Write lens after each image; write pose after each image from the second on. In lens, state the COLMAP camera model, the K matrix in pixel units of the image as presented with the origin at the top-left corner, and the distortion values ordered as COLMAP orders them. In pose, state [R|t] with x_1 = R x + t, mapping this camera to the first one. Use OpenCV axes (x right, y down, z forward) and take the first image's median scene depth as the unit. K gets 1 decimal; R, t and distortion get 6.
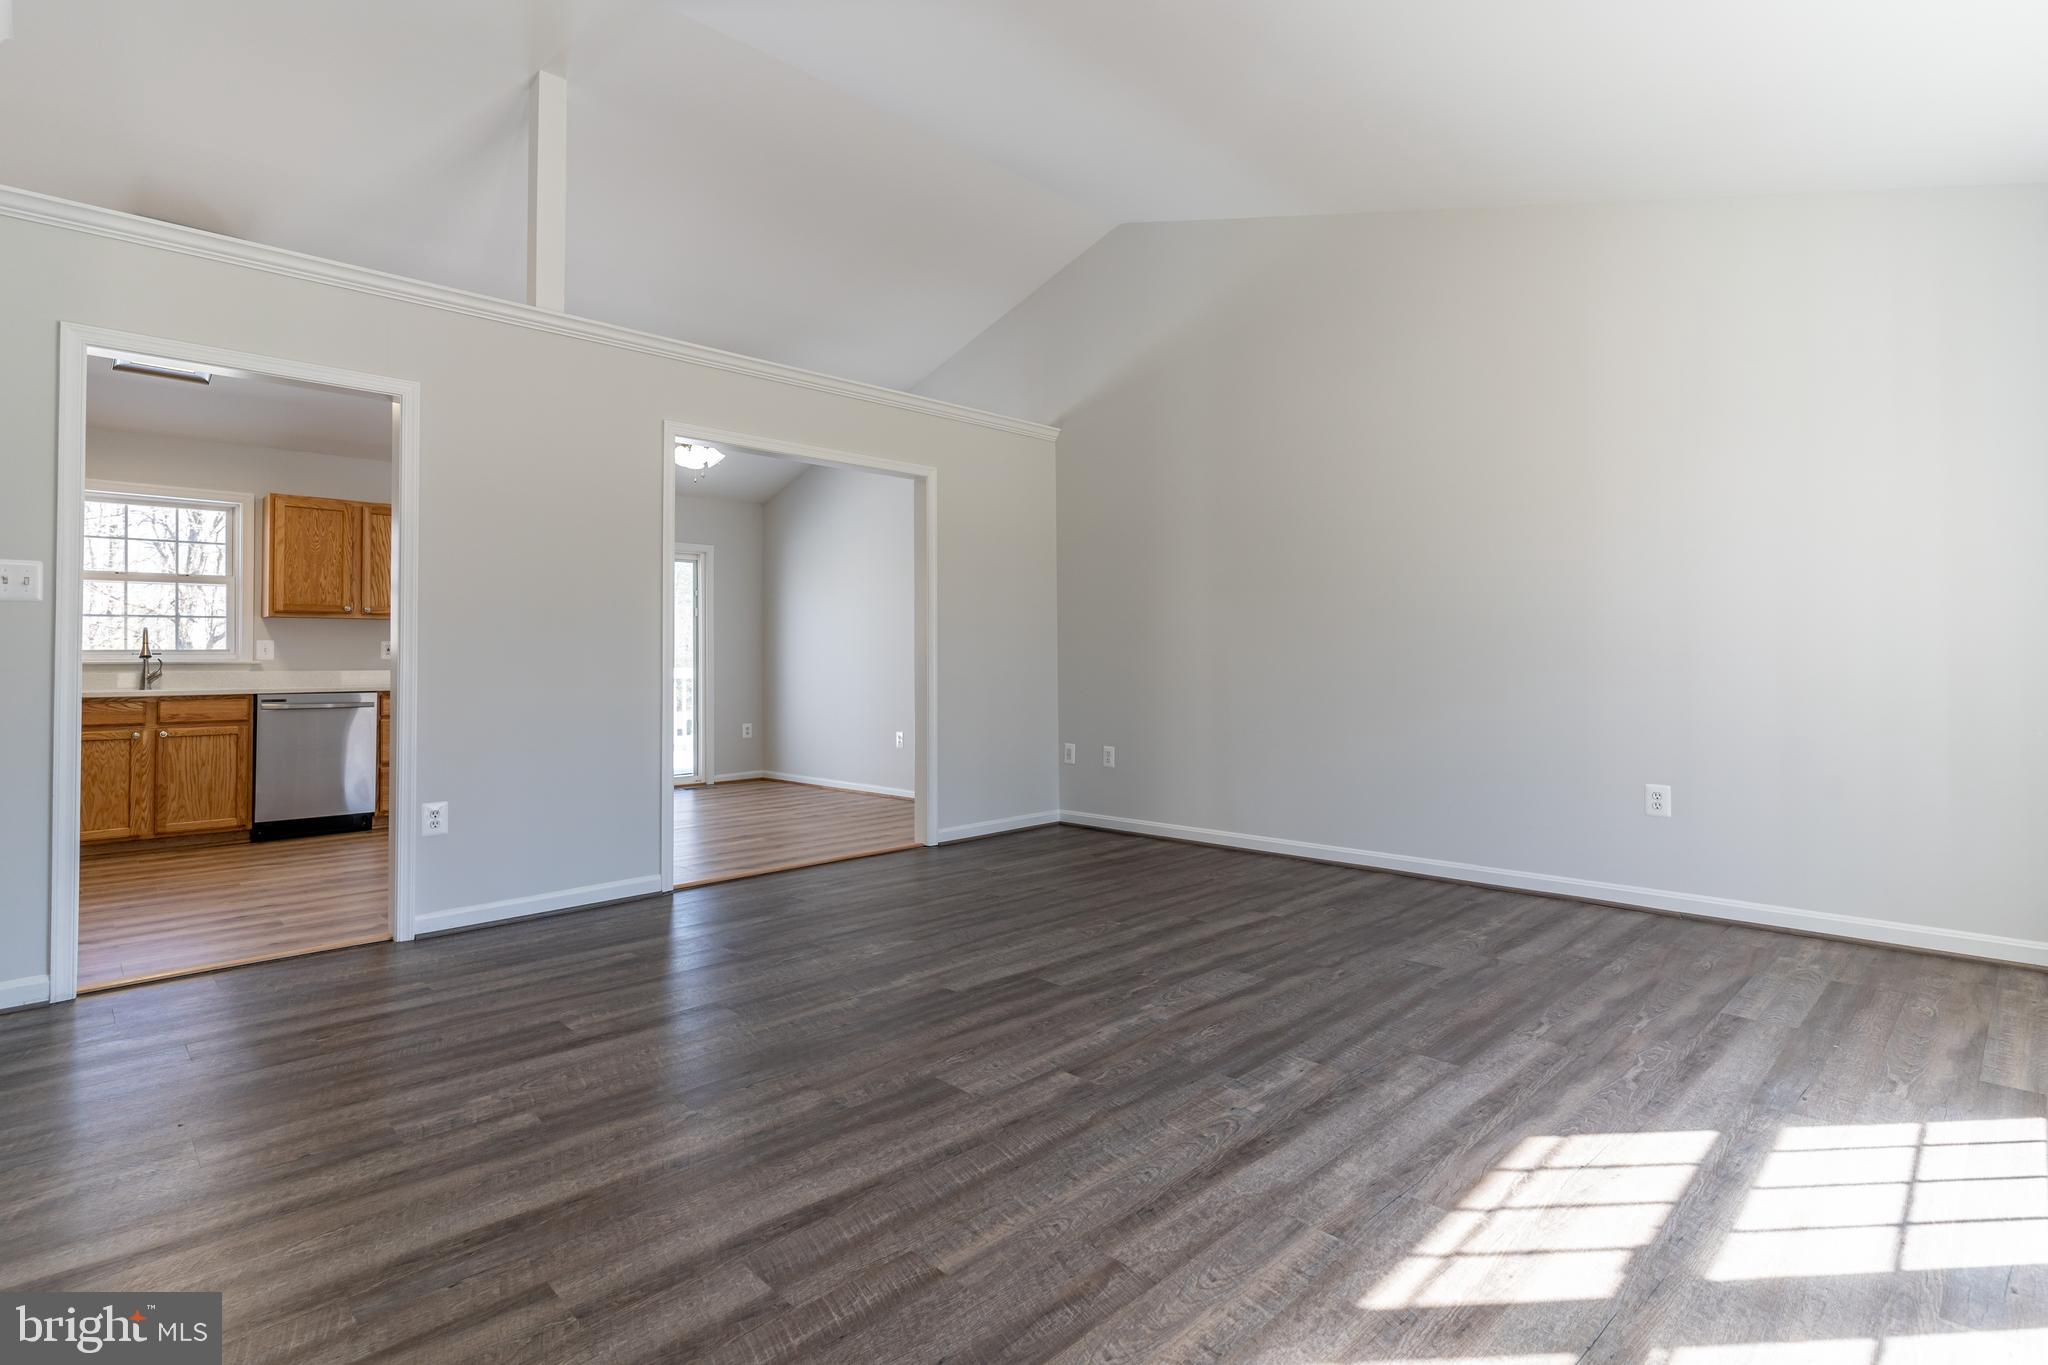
lens RADIAL K [[997.8, 0, 1033.9], [0, 997.8, 638.2], [0, 0, 1]] dist [0.002775, 0.001620]
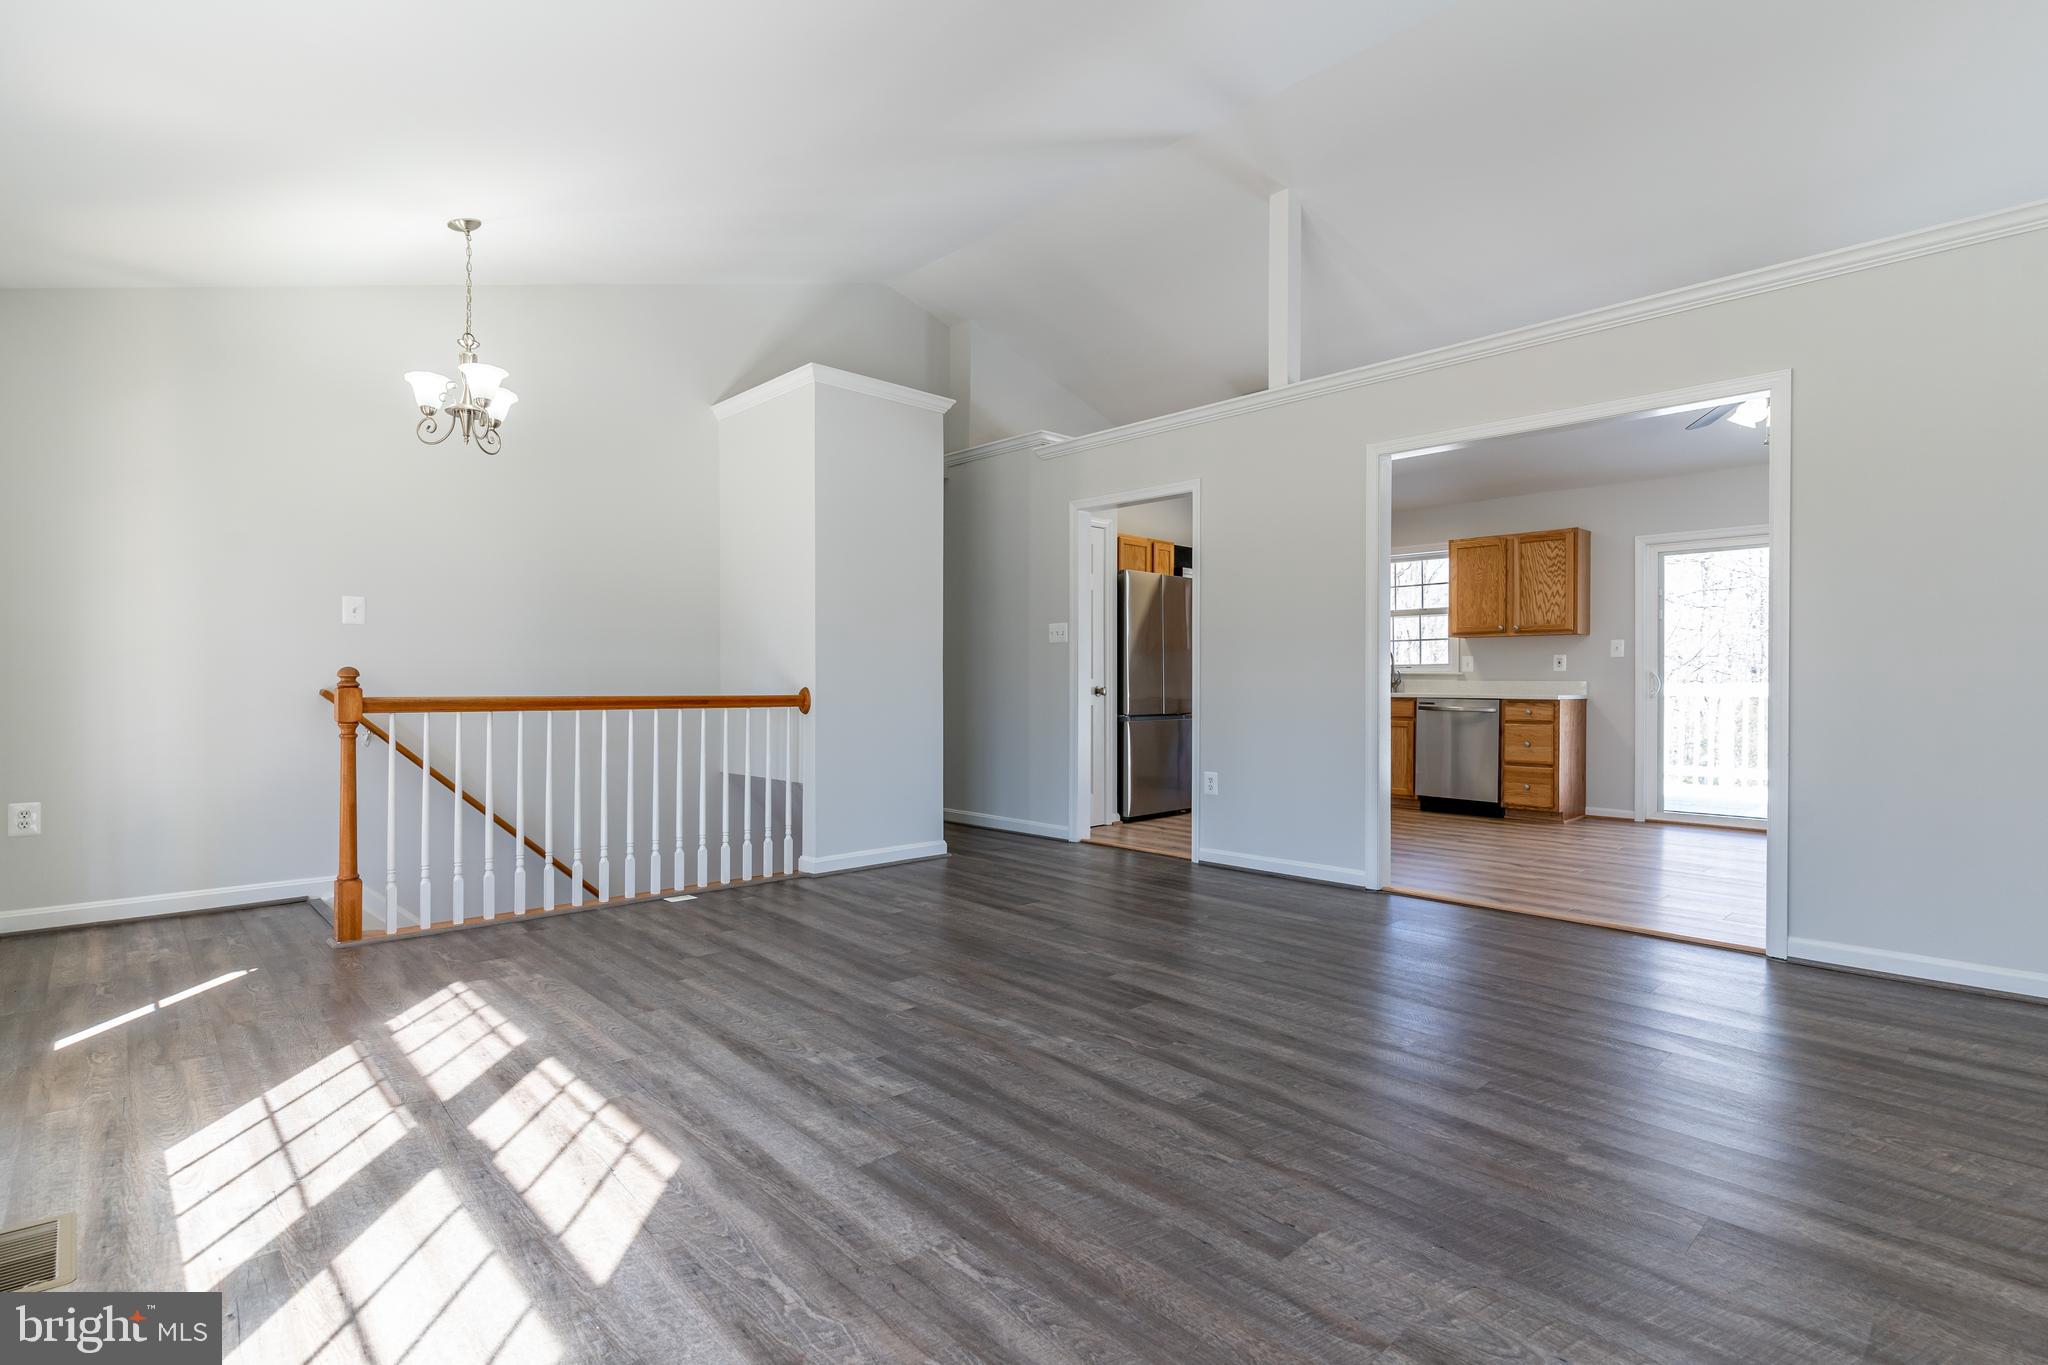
lens RADIAL K [[997.8, 0, 1025.0], [0, 997.8, 682.5], [0, 0, 1]] dist [0.002775, 0.001620]
pose [[-0.035826, 0.010627, -0.999302, 1.307443], [0.022448, 0.999700, 0.009826, 0.026968], [0.999106, -0.022080, -0.036054, 1.242572]]
